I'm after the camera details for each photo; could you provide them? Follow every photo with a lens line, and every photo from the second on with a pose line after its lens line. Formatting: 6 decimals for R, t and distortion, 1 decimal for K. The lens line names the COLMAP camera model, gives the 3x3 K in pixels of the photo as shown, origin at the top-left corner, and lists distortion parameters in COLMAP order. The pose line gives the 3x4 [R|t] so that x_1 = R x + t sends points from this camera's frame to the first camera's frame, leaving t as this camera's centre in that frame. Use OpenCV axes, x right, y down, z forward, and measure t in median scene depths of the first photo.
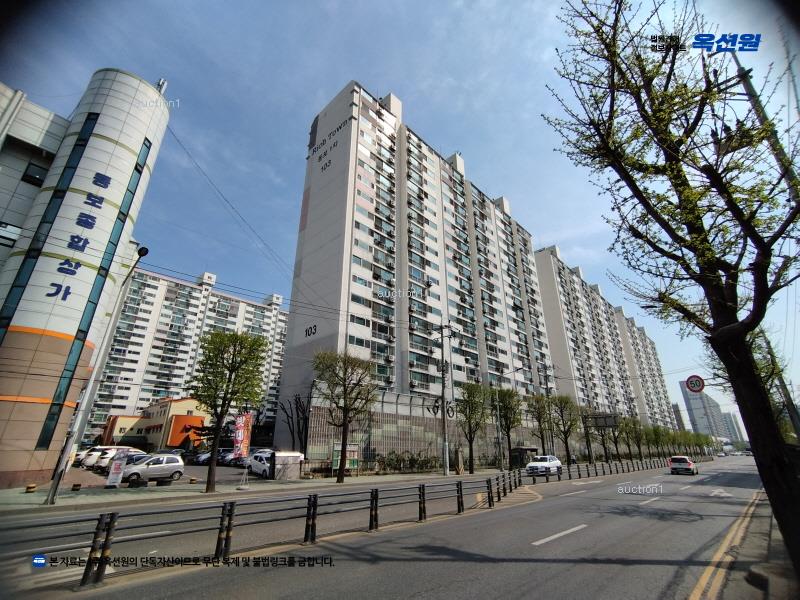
lens RADIAL K [[366.0, 0, 396.8], [0, 366.0, 304.8], [0, 0, 1]] dist [0.000988, -0.000600]
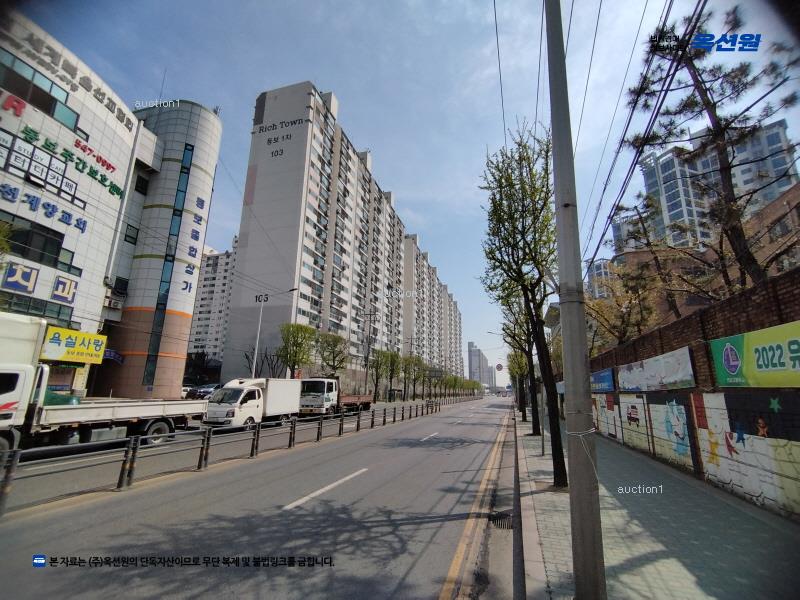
lens RADIAL K [[366.0, 0, 402.2], [0, 366.0, 300.2], [0, 0, 1]] dist [0.000988, -0.000600]
pose [[0.885006, 0.131832, 0.446525, -0.291843], [-0.193896, 0.976309, 0.096052, -0.109424], [-0.423284, -0.171586, 0.889601, -0.270834]]
